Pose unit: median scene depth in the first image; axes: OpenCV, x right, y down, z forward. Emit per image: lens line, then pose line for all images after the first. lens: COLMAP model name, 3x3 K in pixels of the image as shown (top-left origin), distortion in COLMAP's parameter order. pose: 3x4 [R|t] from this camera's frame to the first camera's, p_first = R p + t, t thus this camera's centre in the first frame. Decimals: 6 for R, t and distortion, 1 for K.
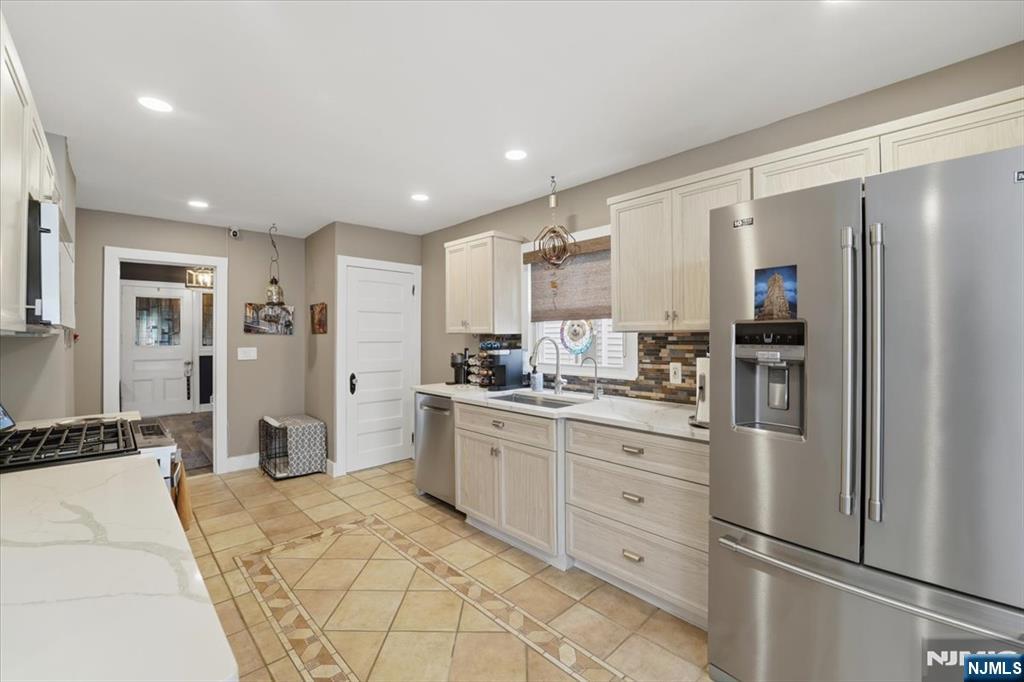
lens RADIAL K [[430.1, 0, 512.6], [0, 430.1, 335.1], [0, 0, 1]] dist [-0.016640, -0.000076]
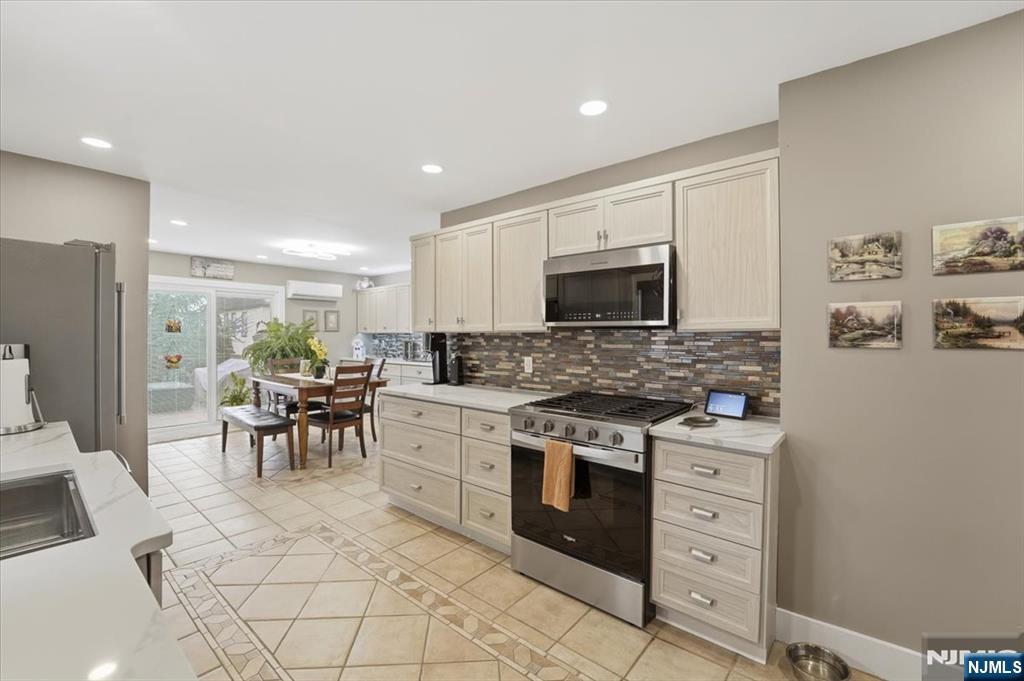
lens RADIAL K [[430.1, 0, 512.6], [0, 430.1, 334.6], [0, 0, 1]] dist [-0.016640, -0.000076]
pose [[-0.994340, 0.007555, -0.105980, -0.388218], [0.007781, 0.999968, -0.001721, 0.007151], [0.105963, -0.002536, -0.994367, 1.470284]]
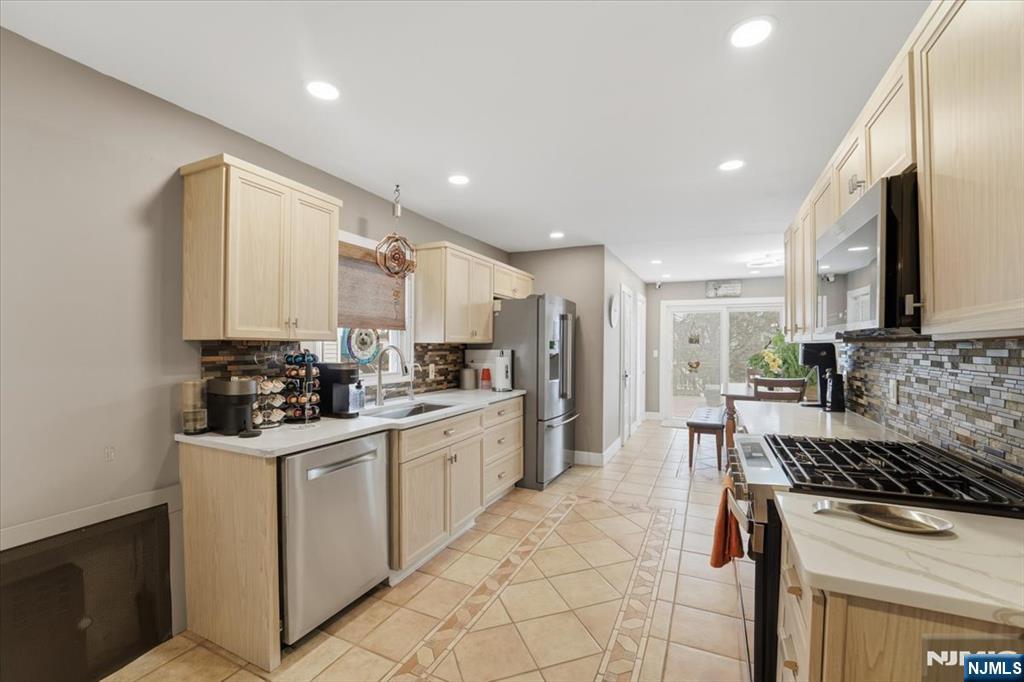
lens RADIAL K [[424.5, 0, 512.4], [0, 424.5, 346.1], [0, 0, 1]] dist [-0.014066, 0.000009]
pose [[-0.364512, 0.004880, 0.931186, -1.006541], [-0.001017, 0.999984, -0.005639, 0.010907], [-0.931198, -0.003003, -0.364501, 1.213743]]
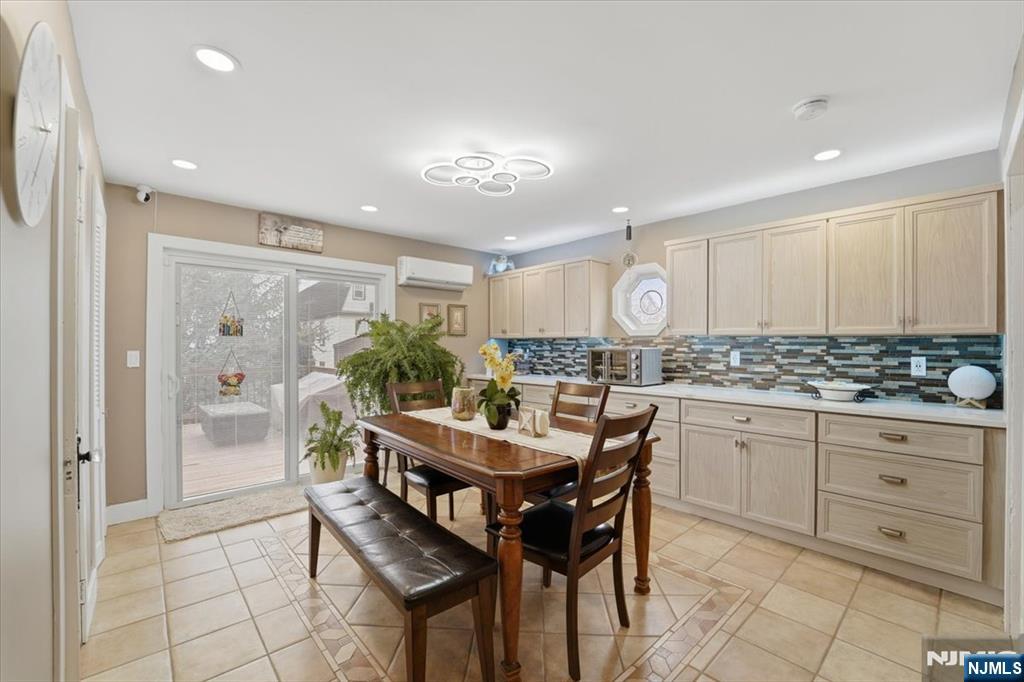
lens RADIAL K [[421.0, 0, 512.0], [0, 421.0, 341.0], [0, 0, 1]] dist [-0.000291, -0.021247]
pose [[-0.999626, 0.009238, 0.025758, 0.194083], [0.009006, 0.999918, -0.009128, 0.014430], [-0.025840, -0.008892, -0.999627, 0.413822]]
